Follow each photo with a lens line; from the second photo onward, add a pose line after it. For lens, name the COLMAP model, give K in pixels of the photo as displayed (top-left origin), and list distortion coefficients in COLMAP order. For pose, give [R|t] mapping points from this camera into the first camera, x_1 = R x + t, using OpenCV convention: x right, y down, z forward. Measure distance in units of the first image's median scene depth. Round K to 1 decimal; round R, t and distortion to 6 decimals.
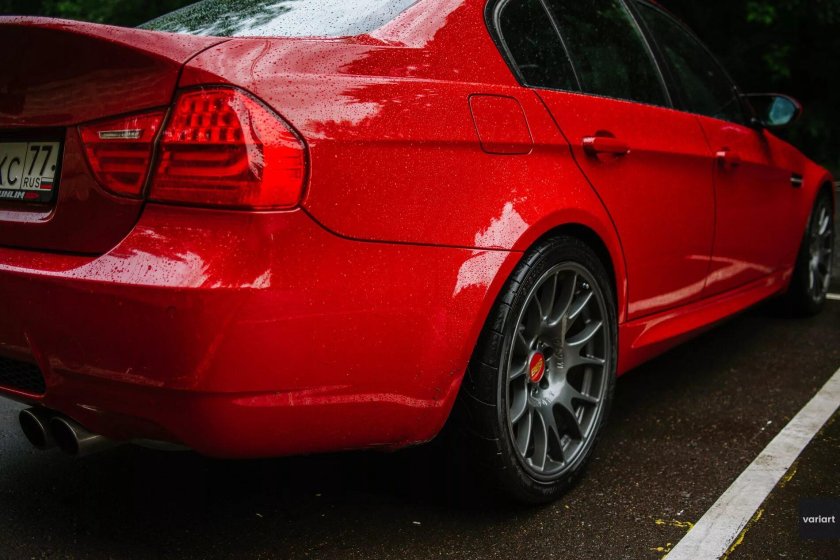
lens RADIAL K [[847.4, 0, 420.0], [0, 847.4, 280.0], [0, 0, 1]] dist [-0.076358, 0.024167]
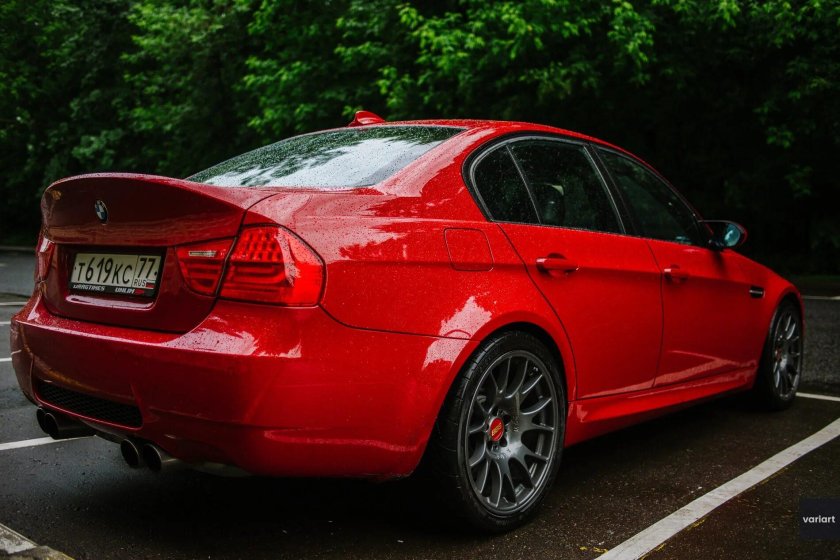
lens RADIAL K [[847.4, 0, 420.0], [0, 847.4, 280.0], [0, 0, 1]] dist [-0.076358, 0.024167]
pose [[0.997808, 0.022765, -0.062144, 0.103840], [-0.030019, 0.992510, -0.118420, 0.033878], [0.058983, 0.120026, 0.991017, -0.386422]]
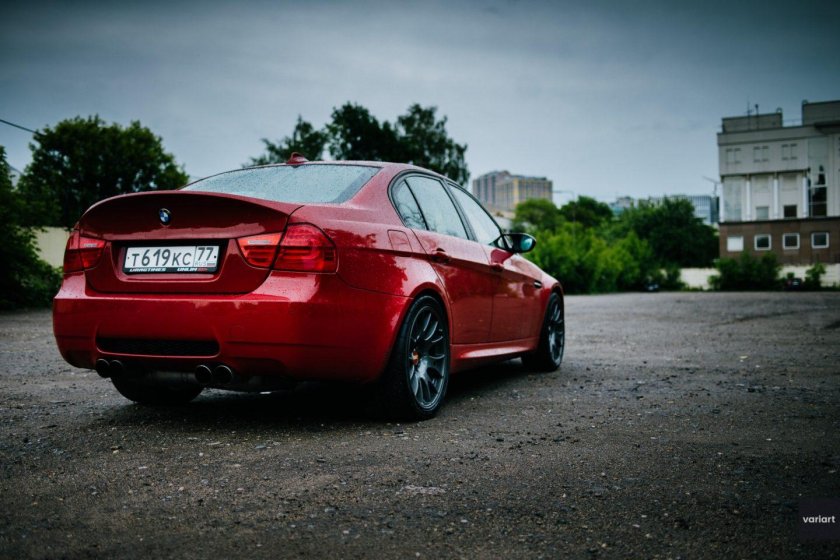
lens RADIAL K [[847.4, 0, 420.0], [0, 847.4, 280.0], [0, 0, 1]] dist [-0.076358, 0.024167]
pose [[0.967575, 0.007387, 0.252475, -0.416396], [0.034004, 0.986663, -0.159183, 0.269052], [-0.250283, 0.162607, 0.954420, -1.136428]]
